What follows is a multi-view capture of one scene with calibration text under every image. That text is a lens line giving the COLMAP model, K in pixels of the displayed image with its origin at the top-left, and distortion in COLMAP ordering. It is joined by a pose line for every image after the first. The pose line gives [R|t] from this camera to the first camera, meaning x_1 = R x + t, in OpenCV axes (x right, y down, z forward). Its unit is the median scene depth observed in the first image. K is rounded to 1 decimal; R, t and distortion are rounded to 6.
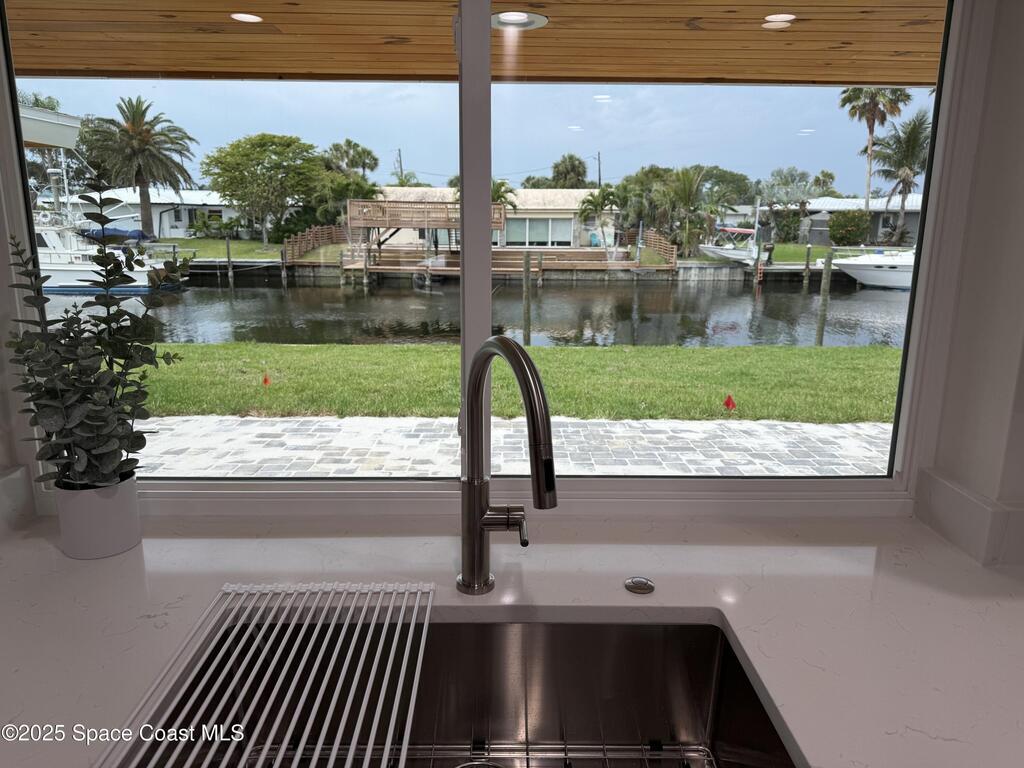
lens RADIAL K [[711.9, 0, 509.6], [0, 711.9, 383.3], [0, 0, 1]] dist [0.152026, -0.257911]
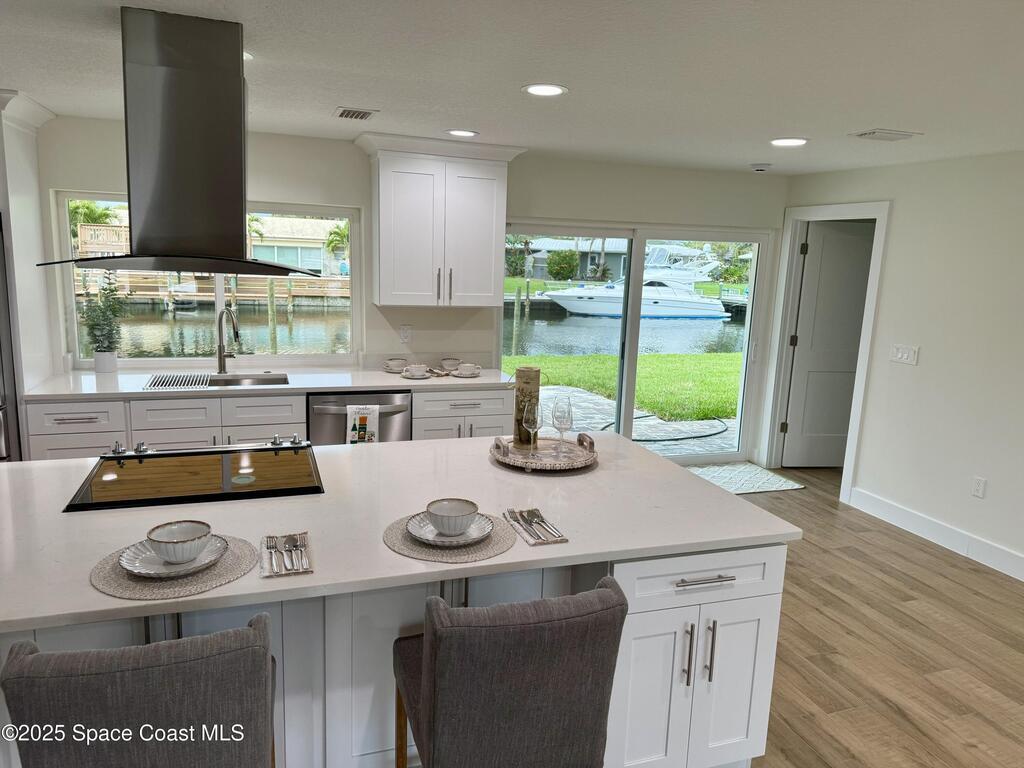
lens RADIAL K [[711.9, 0, 509.6], [0, 711.9, 383.3], [0, 0, 1]] dist [0.152026, -0.257911]
pose [[0.946668, -0.032643, 0.320554, 0.004085], [0.044888, 0.998515, -0.030884, 0.012888], [-0.319070, 0.043626, 0.946727, -0.078826]]
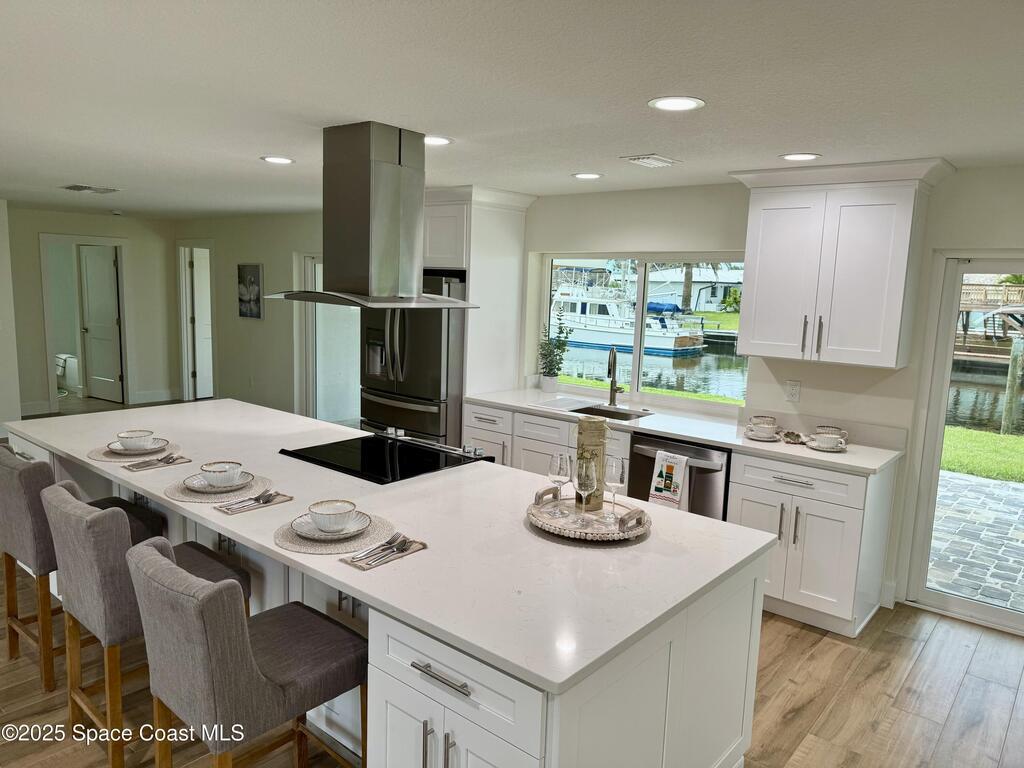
lens RADIAL K [[711.9, 0, 509.6], [0, 711.9, 383.3], [0, 0, 1]] dist [0.152026, -0.257911]
pose [[0.759565, 0.107187, -0.641538, 0.055294], [-0.170231, 0.984708, -0.037026, 0.010224], [0.627759, 0.137334, 0.766197, -0.067609]]
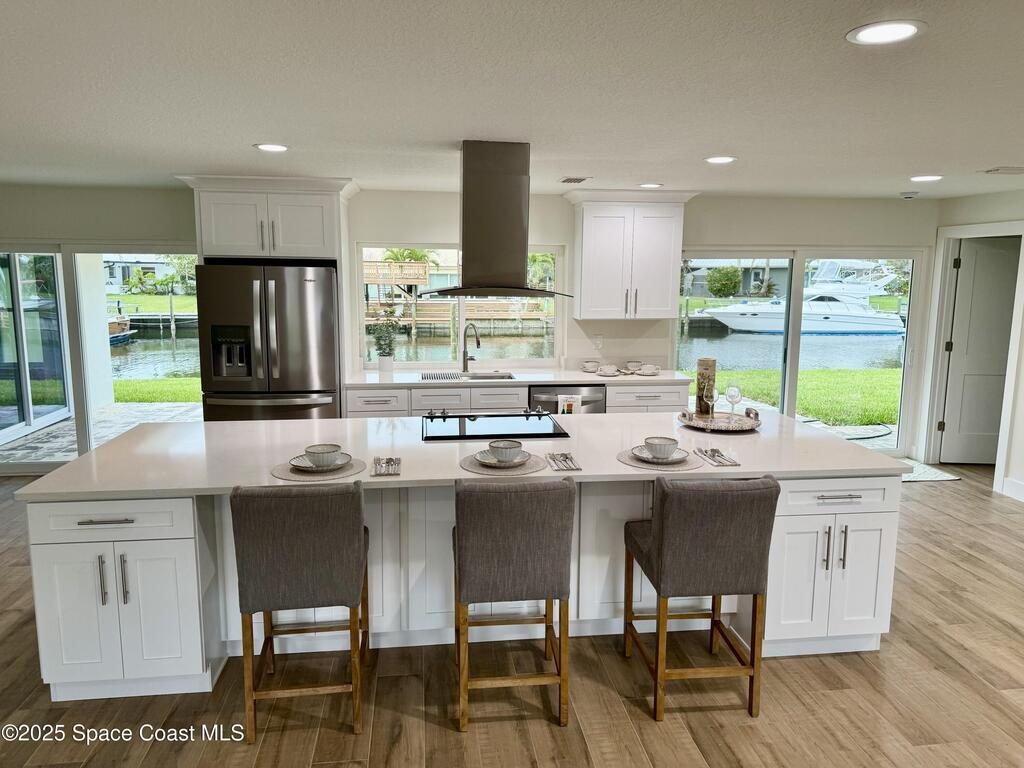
lens RADIAL K [[711.2, 0, 509.0], [0, 711.2, 375.5], [0, 0, 1]] dist [0.082260, -0.109901]
pose [[0.993683, -0.019655, 0.110491, -0.007356], [0.028343, 0.996580, -0.077619, 0.017618], [-0.108588, 0.080260, 0.990842, -0.102458]]
